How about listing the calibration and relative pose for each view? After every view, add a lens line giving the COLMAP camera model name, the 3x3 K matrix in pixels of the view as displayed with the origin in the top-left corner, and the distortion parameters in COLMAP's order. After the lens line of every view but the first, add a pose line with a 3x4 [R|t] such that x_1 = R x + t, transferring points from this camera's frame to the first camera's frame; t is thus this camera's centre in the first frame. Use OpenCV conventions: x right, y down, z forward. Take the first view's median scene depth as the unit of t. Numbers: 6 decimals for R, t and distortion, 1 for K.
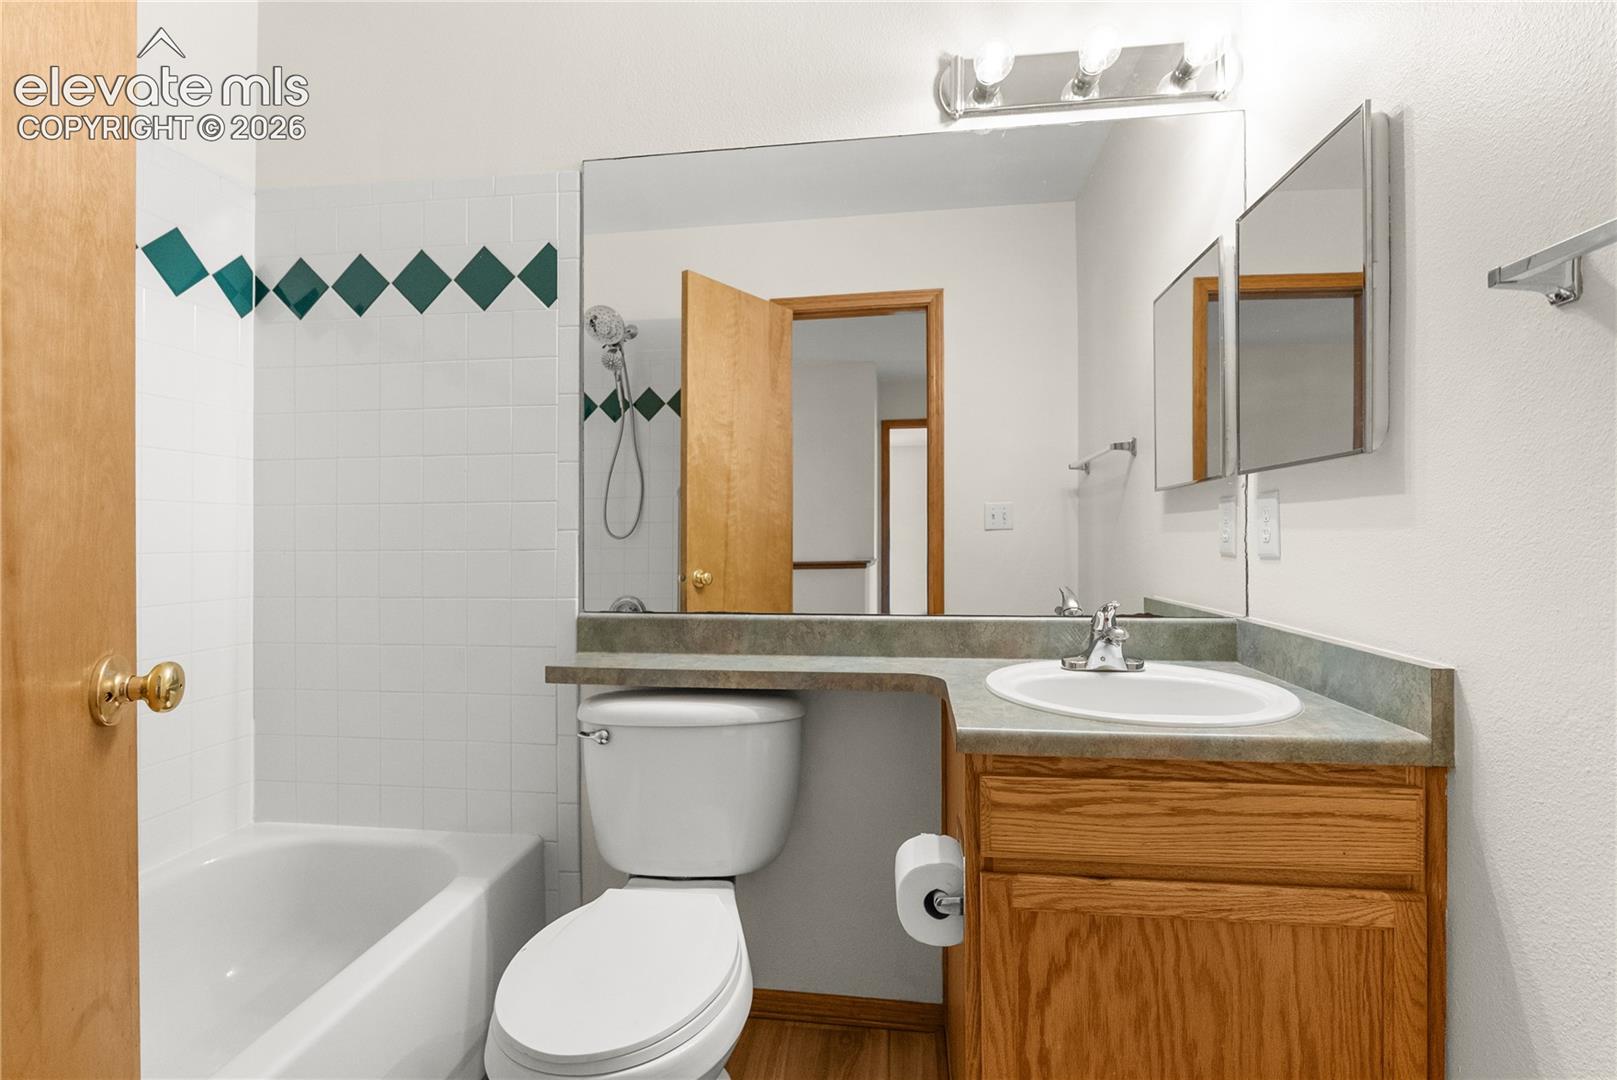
lens RADIAL K [[723.3, 0, 830.9], [0, 723.3, 507.2], [0, 0, 1]] dist [-0.012186, 0.002683]
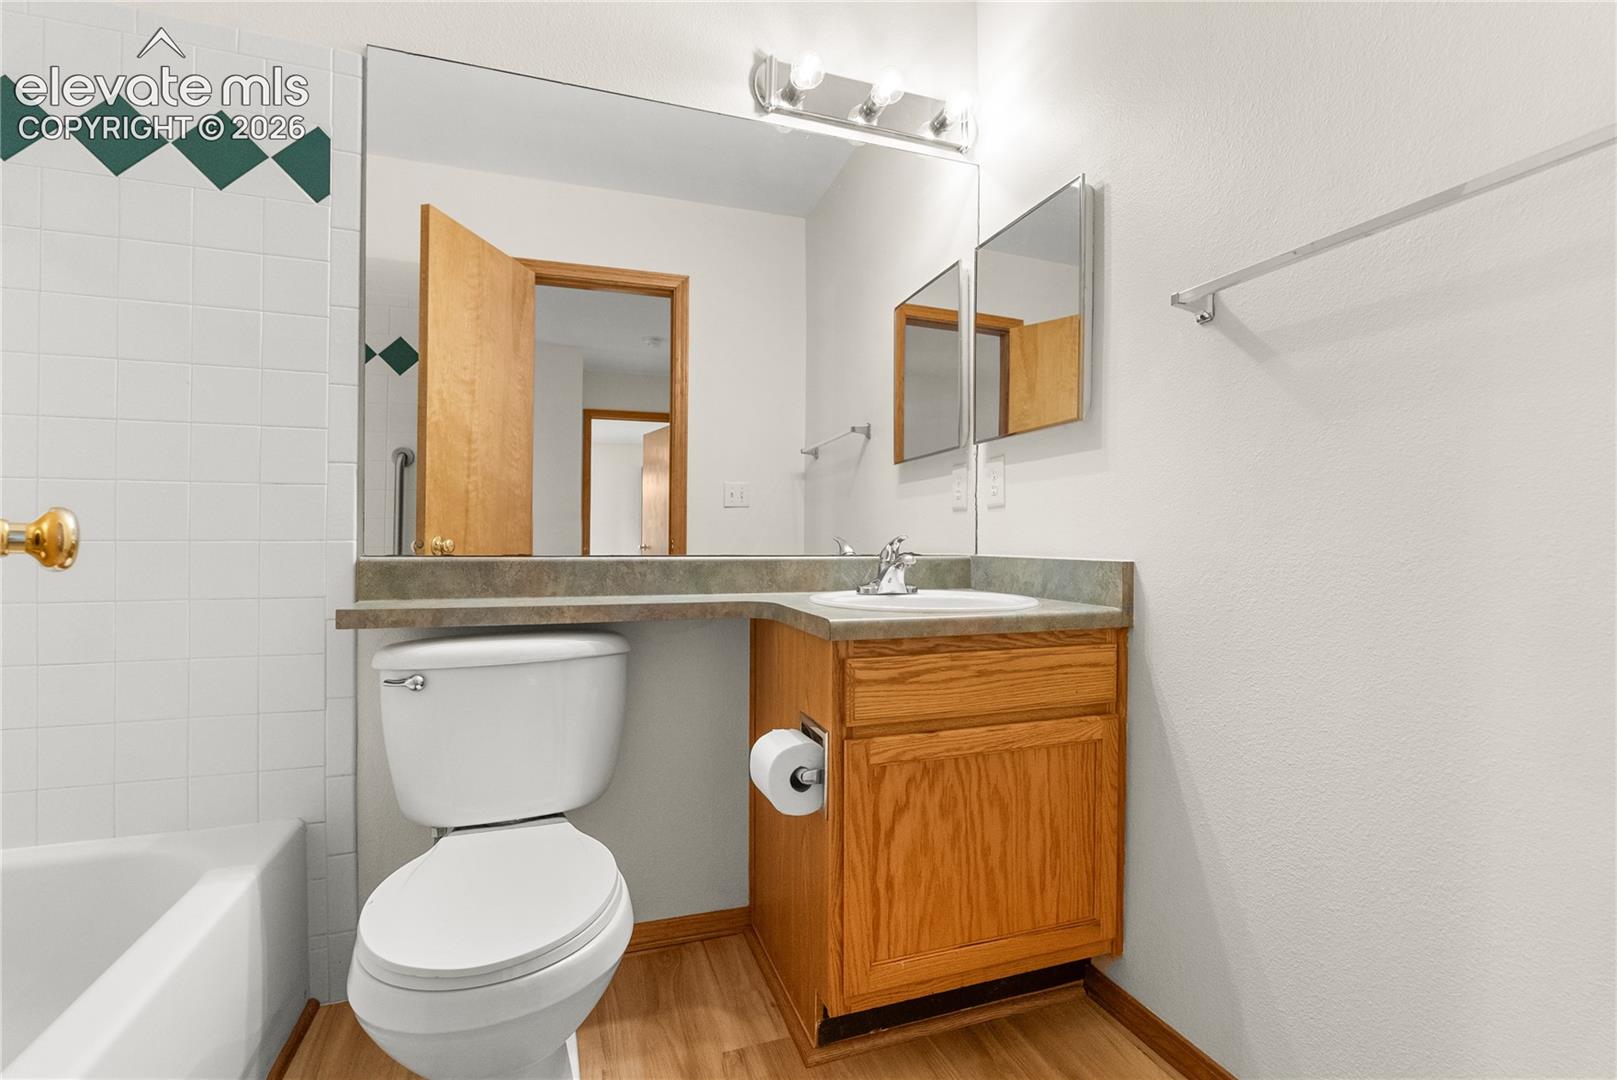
lens RADIAL K [[723.3, 0, 801.6], [0, 723.3, 534.4], [0, 0, 1]] dist [-0.012186, 0.002683]
pose [[0.893894, 0.015867, 0.447998, -0.285396], [-0.018578, 0.999826, 0.001656, 0.117443], [-0.447893, -0.009803, 0.894033, -0.026360]]
